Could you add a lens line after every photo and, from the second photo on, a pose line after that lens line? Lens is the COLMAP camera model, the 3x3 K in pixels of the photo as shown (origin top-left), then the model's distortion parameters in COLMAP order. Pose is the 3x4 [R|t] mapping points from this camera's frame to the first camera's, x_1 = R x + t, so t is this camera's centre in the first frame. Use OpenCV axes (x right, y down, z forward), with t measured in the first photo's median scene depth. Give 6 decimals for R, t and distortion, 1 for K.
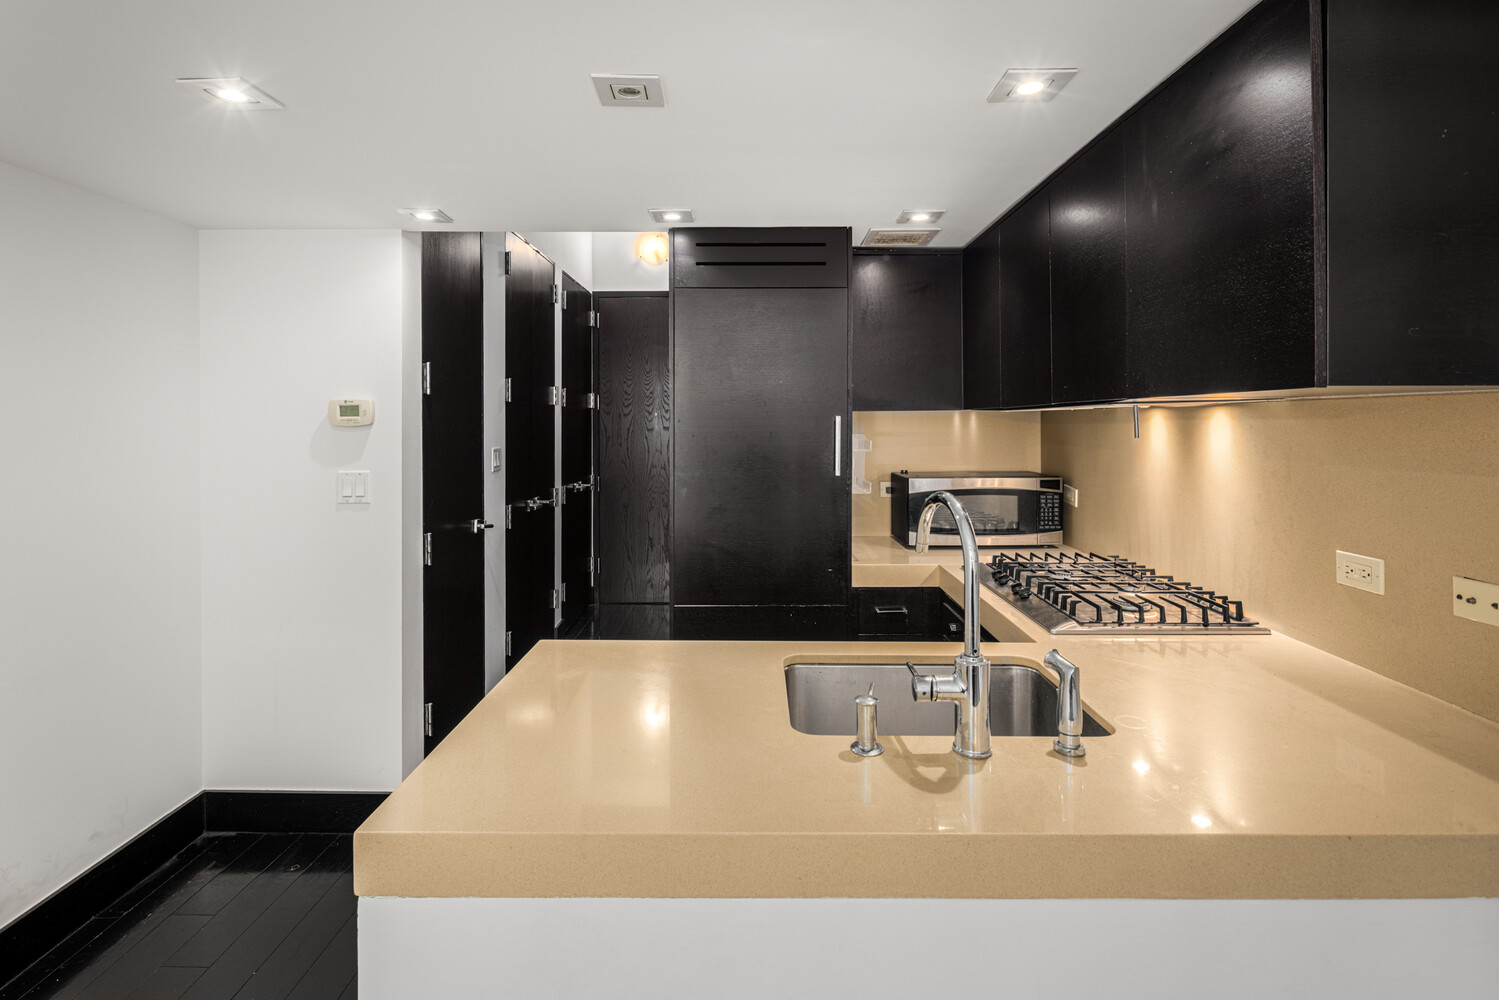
lens RADIAL K [[732.6, 0, 751.1], [0, 732.6, 417.0], [0, 0, 1]] dist [0.010715, -0.001295]
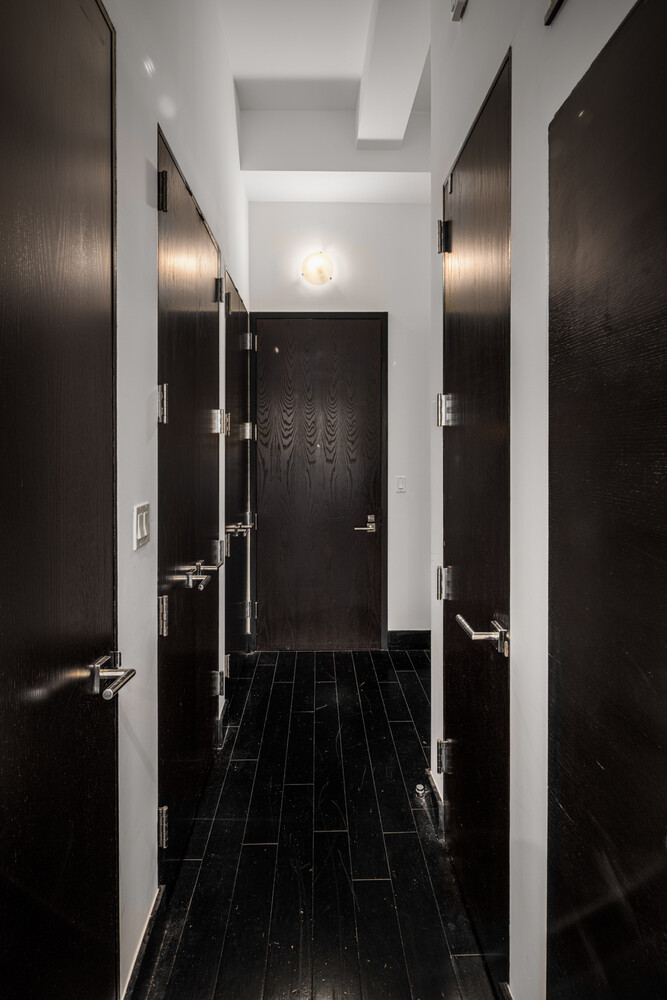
lens RADIAL K [[488.7, 0, 331.9], [0, 488.7, 451.5], [0, 0, 1]] dist [0.010715, -0.001295]
pose [[0.999510, 0.000523, 0.031306, -0.211757], [-0.000736, 0.999977, 0.006780, -0.001013], [-0.031301, -0.006799, 0.999487, 0.615566]]
